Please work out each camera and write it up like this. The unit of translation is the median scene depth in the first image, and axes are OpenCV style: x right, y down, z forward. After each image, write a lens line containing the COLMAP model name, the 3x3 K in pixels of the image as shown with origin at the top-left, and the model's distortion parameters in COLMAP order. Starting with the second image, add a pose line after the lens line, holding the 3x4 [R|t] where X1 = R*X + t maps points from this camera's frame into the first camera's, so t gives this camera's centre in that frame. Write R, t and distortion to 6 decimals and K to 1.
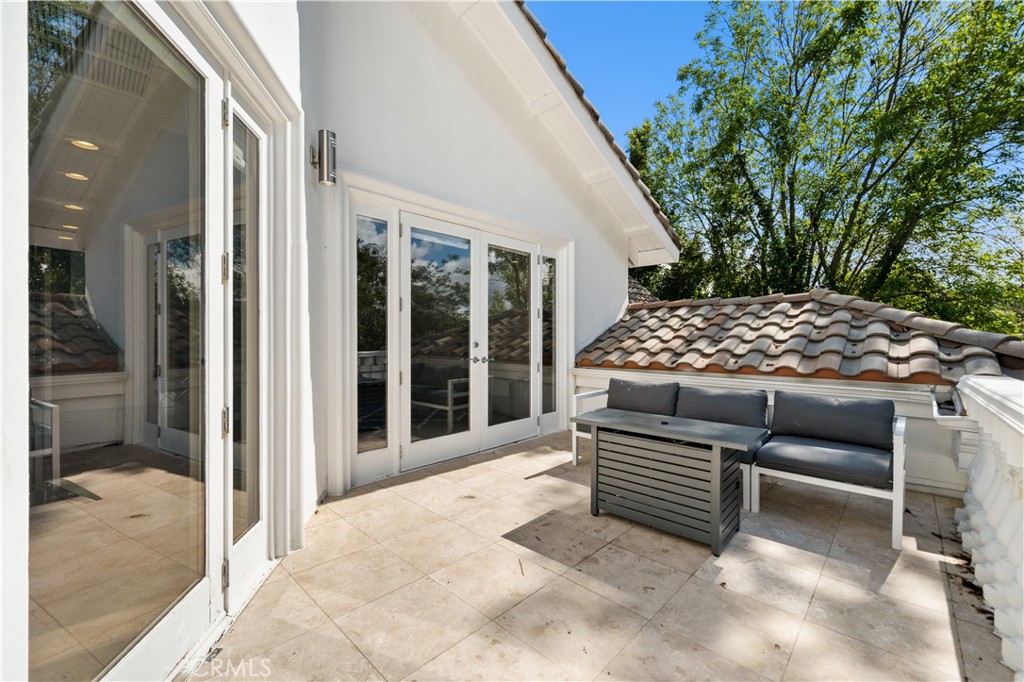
lens RADIAL K [[409.8, 0, 513.0], [0, 409.8, 339.5], [0, 0, 1]] dist [0.002417, 0.000228]
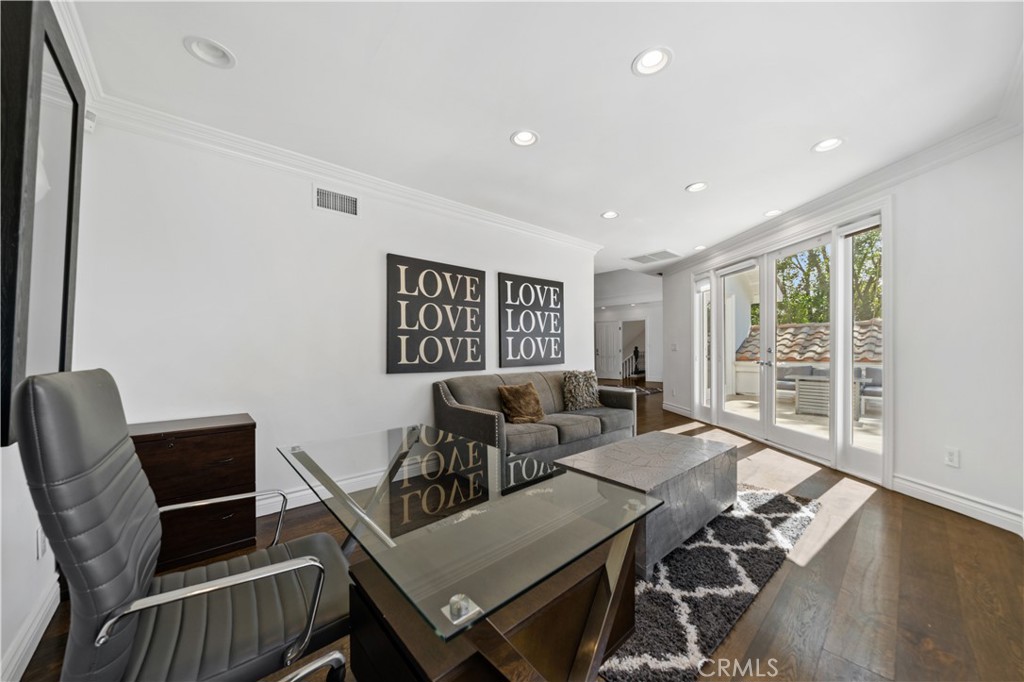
lens RADIAL K [[360.7, 0, 510.8], [0, 360.7, 347.4], [0, 0, 1]] dist [-0.008795, 0.001008]
pose [[0.995778, -0.005049, -0.091660, -0.646890], [0.004292, 0.999955, -0.008462, 0.012935], [0.091699, 0.008033, 0.995754, -0.652061]]
